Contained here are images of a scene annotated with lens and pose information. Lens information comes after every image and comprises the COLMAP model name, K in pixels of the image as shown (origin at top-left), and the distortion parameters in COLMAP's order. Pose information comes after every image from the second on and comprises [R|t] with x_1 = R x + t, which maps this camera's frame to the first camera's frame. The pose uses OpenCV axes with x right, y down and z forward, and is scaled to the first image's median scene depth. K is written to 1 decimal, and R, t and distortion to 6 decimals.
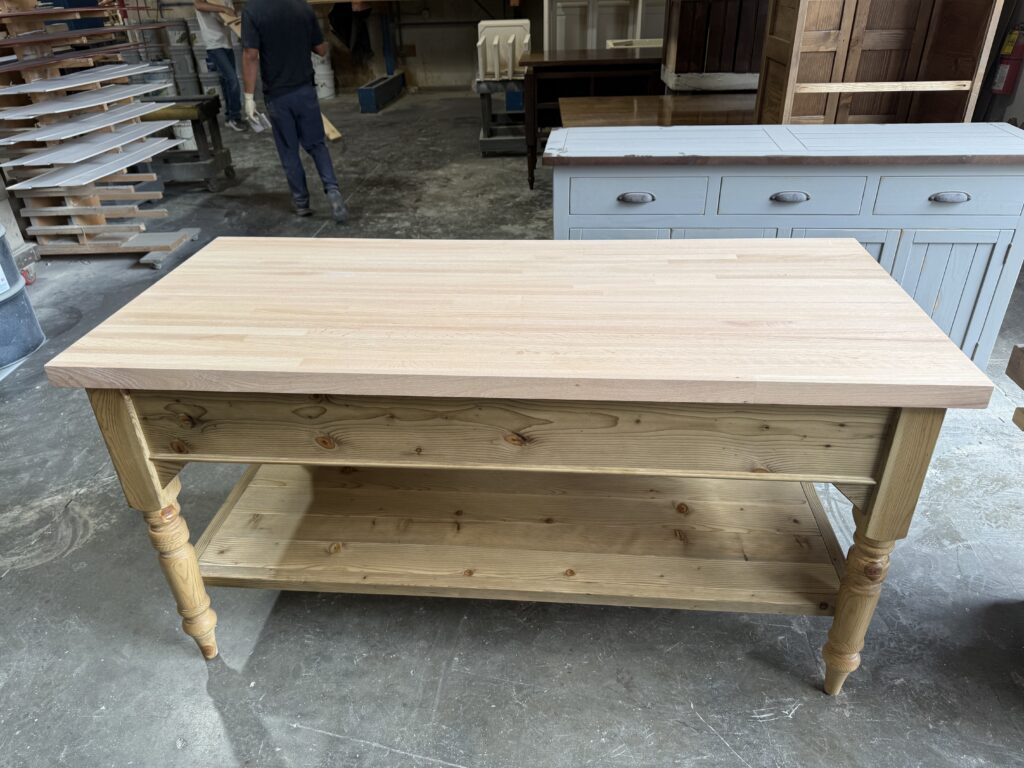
lens RADIAL K [[732.2, 0, 509.0], [0, 732.2, 386.1], [0, 0, 1]] dist [0.008175, -0.014956]
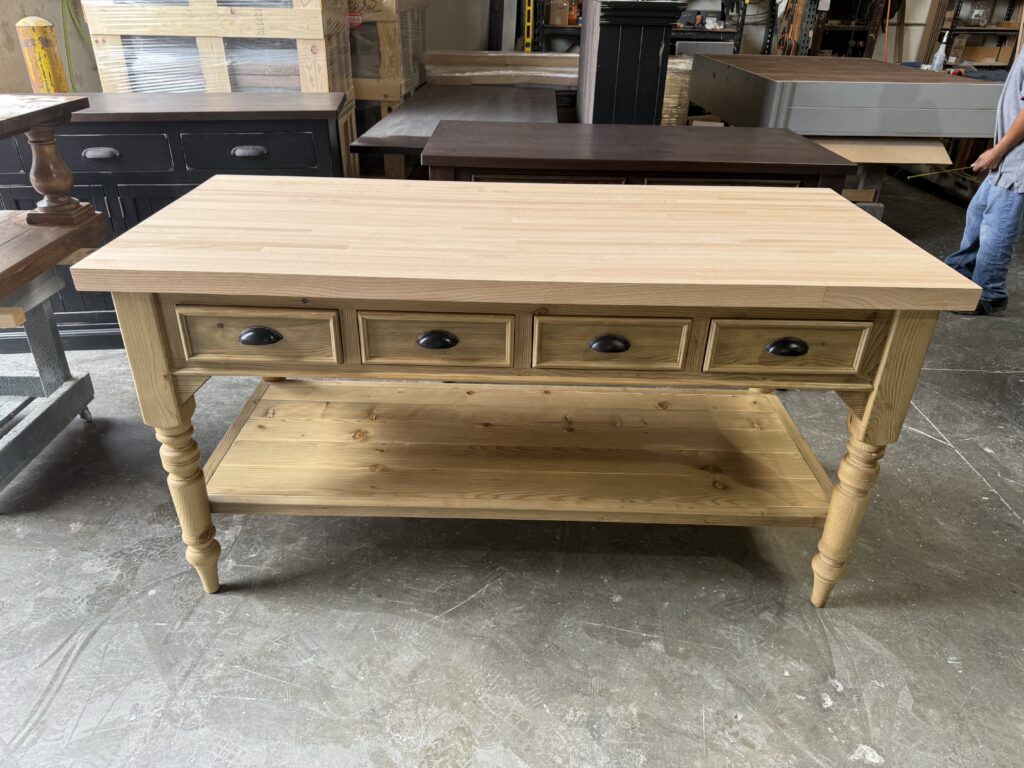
lens RADIAL K [[732.2, 0, 513.3], [0, 732.2, 382.6], [0, 0, 1]] dist [0.008175, -0.014956]
pose [[-0.995987, 0.050587, -0.073837, 0.097402], [-0.037047, 0.517972, 0.854595, -0.821757], [0.081476, 0.853900, -0.514019, 1.586977]]
